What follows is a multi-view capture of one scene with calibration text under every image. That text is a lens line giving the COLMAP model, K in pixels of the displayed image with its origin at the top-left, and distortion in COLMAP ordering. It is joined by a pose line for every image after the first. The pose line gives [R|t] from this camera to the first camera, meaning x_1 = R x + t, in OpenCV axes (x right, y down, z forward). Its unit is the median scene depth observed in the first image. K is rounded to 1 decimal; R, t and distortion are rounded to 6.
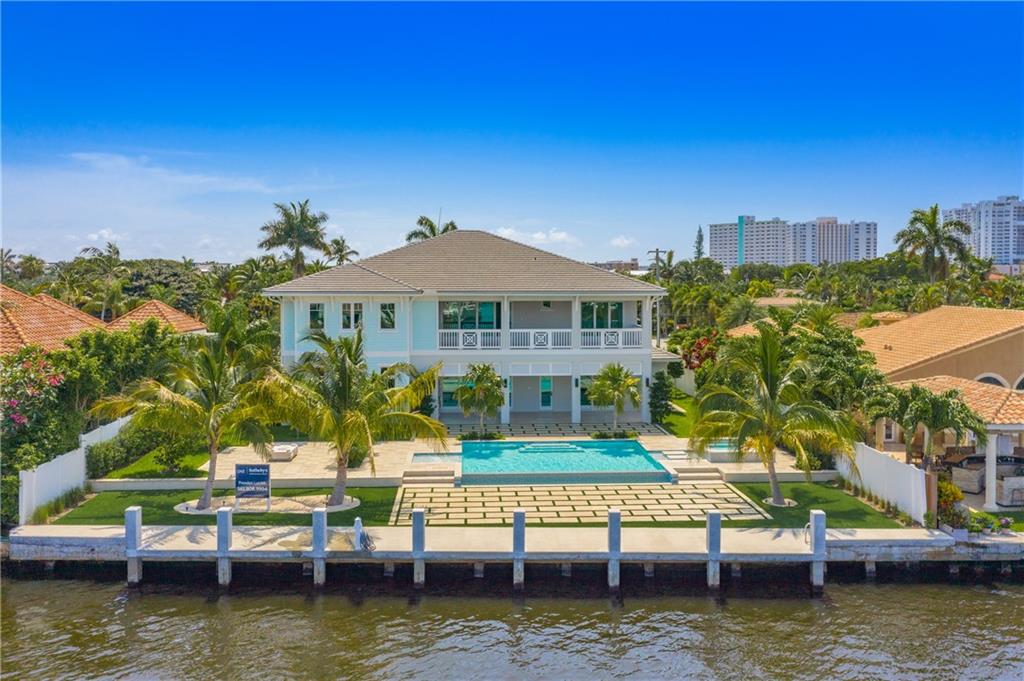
lens RADIAL K [[839.8, 0, 503.3], [0, 839.8, 311.6], [0, 0, 1]] dist [0.008278, 0.004147]
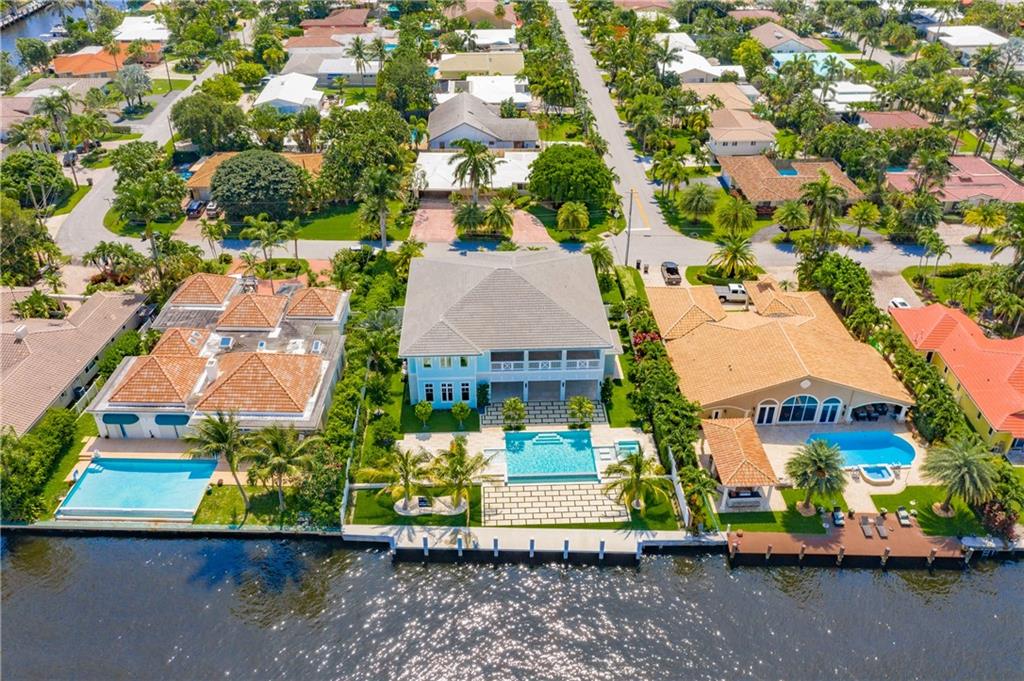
lens RADIAL K [[821.2, 0, 507.6], [0, 821.2, 343.7], [0, 0, 1]] dist [0.004337, 0.010973]
pose [[0.999950, 0.004144, -0.009071, -0.030583], [0.001142, 0.856049, 0.516893, -1.304354], [0.009907, -0.516878, 0.856002, -0.749643]]
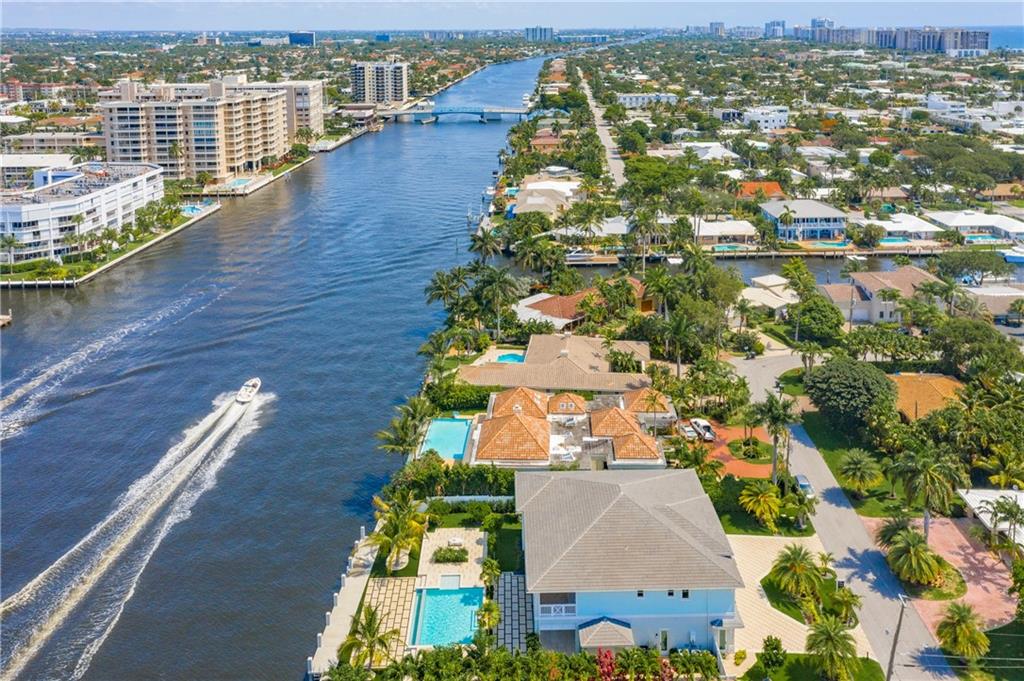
lens RADIAL K [[821.7, 0, 512.0], [0, 821.7, 340.5], [0, 0, 1]] dist [0.003543, 0.004573]
pose [[-0.031483, 0.351095, -0.935810, 2.016592], [-0.037013, 0.935223, 0.352120, -1.404875], [0.998819, 0.045723, -0.016449, 1.299309]]
